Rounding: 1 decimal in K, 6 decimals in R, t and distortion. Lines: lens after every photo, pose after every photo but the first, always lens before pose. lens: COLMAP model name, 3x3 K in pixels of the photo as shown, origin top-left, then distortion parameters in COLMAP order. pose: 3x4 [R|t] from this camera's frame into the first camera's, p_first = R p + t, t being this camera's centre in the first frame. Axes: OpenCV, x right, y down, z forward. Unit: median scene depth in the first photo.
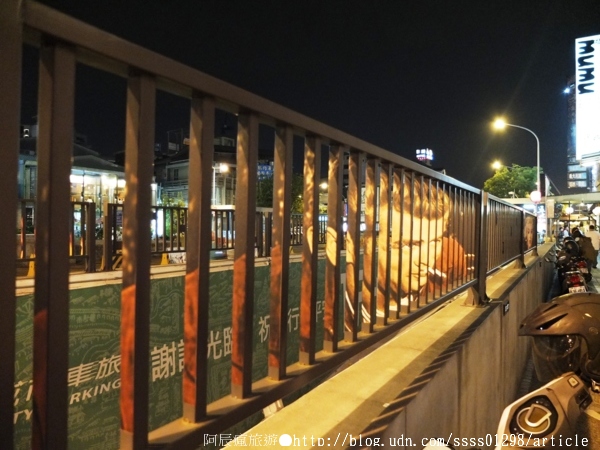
lens RADIAL K [[470.7, 0, 300.1], [0, 470.7, 227.1], [0, 0, 1]] dist [-0.006691, 0.002399]
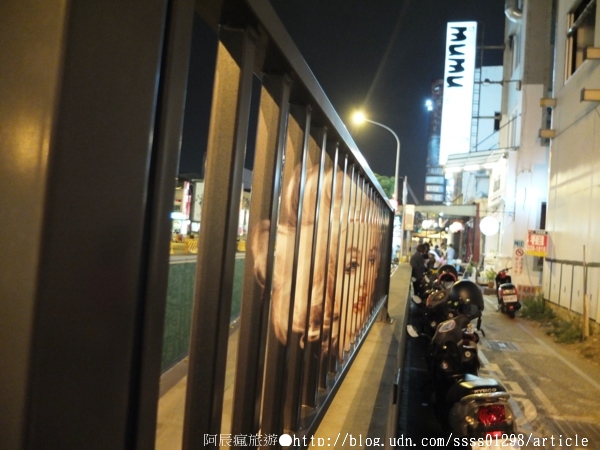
lens RADIAL K [[470.7, 0, 300.1], [0, 470.7, 222.9], [0, 0, 1]] dist [-0.006691, 0.002399]
pose [[0.959158, 0.076628, 0.272294, 0.127341], [-0.073022, 0.997057, -0.023369, -0.000860], [-0.273284, 0.002531, 0.961930, 0.256725]]
